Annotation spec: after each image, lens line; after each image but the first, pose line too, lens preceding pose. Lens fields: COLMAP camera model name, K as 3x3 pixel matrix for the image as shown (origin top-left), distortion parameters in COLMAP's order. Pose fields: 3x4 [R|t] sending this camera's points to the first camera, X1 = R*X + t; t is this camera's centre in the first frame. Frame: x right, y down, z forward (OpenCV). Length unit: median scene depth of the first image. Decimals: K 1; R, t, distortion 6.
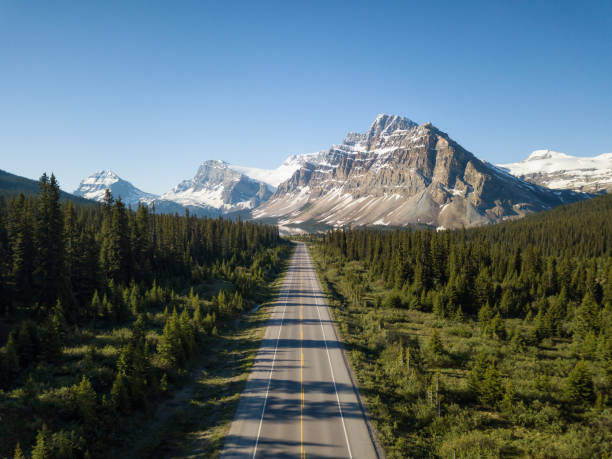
lens RADIAL K [[466.2, 0, 306.0], [0, 466.2, 229.5], [0, 0, 1]] dist [0.073440, -0.105266]
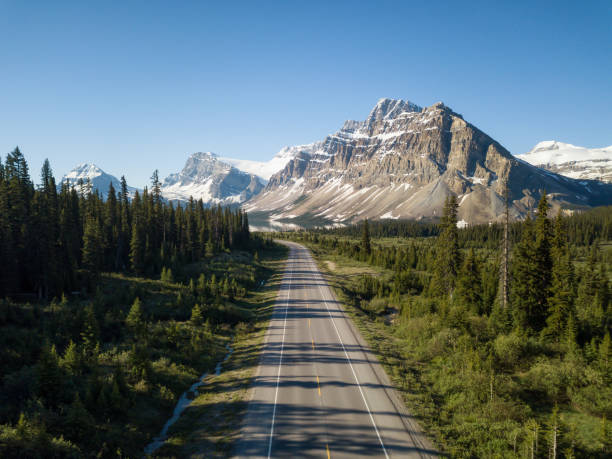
lens RADIAL K [[466.2, 0, 306.0], [0, 466.2, 229.5], [0, 0, 1]] dist [0.073440, -0.105266]
pose [[0.999912, -0.003676, 0.012757, -0.001779], [0.003576, 0.999963, 0.007863, 0.001756], [-0.012785, -0.007816, 0.999888, 0.120305]]
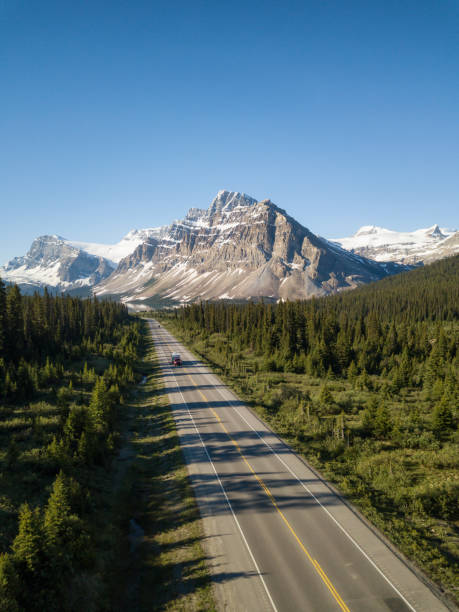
lens RADIAL K [[462.1, 0, 238.0], [0, 462.1, 304.5], [0, 0, 1]] dist [0.149773, -0.426833]
pose [[0.981914, -0.030467, 0.186859, -0.002971], [0.030394, 0.999533, 0.003258, 0.000067], [-0.186870, 0.002480, 0.982381, -0.002189]]
